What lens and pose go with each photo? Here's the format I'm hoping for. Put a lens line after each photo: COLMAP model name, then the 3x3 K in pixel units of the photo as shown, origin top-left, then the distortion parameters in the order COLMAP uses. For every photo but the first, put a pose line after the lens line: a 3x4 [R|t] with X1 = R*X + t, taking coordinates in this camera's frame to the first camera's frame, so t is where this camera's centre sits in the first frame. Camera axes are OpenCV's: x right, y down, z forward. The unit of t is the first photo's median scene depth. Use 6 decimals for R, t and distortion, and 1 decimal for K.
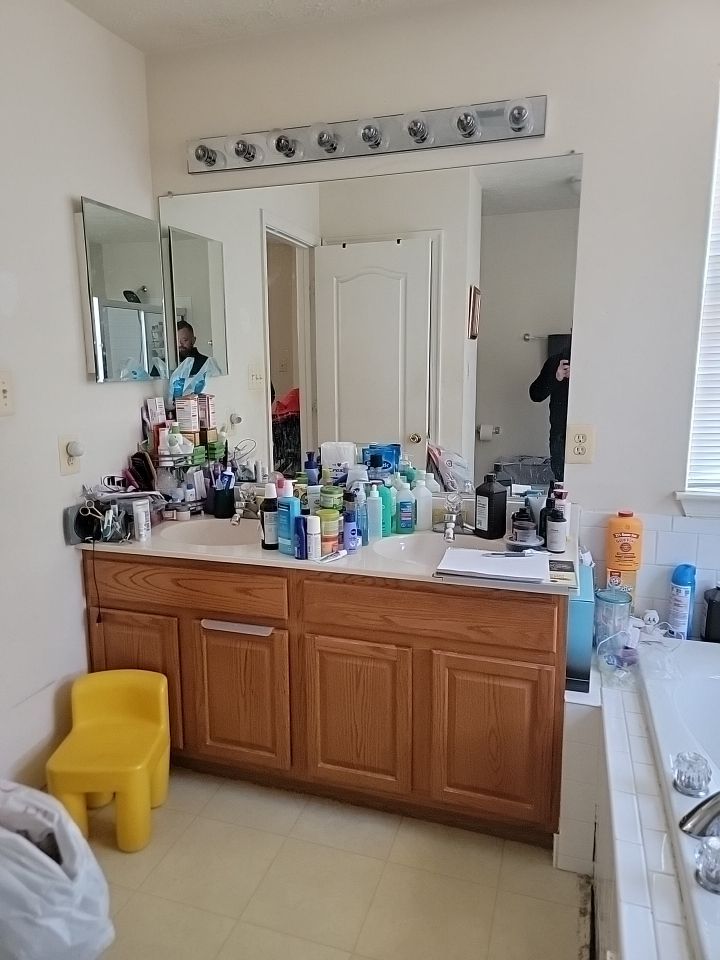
lens RADIAL K [[659.5, 0, 354.7], [0, 659.5, 475.7], [0, 0, 1]] dist [0.037083, -0.019722]
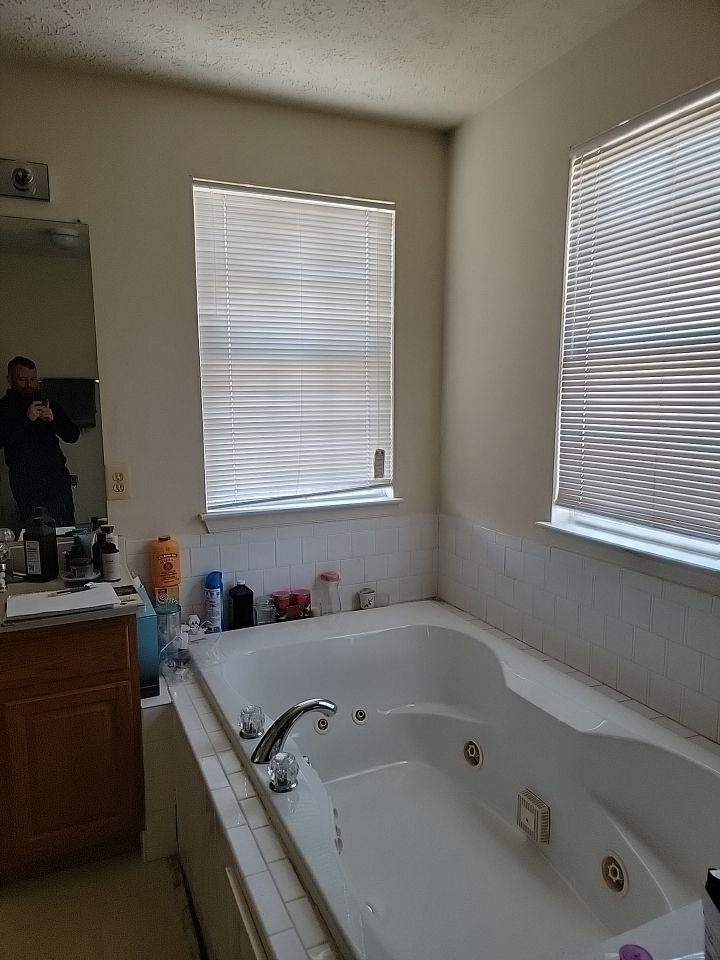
lens RADIAL K [[659.5, 0, 356.3], [0, 659.5, 484.6], [0, 0, 1]] dist [0.037083, -0.019722]
pose [[0.728200, -0.087940, 0.679700, -0.137985], [0.119092, 0.992883, 0.000870, 0.003604], [-0.674939, 0.080313, 0.733490, -0.096898]]
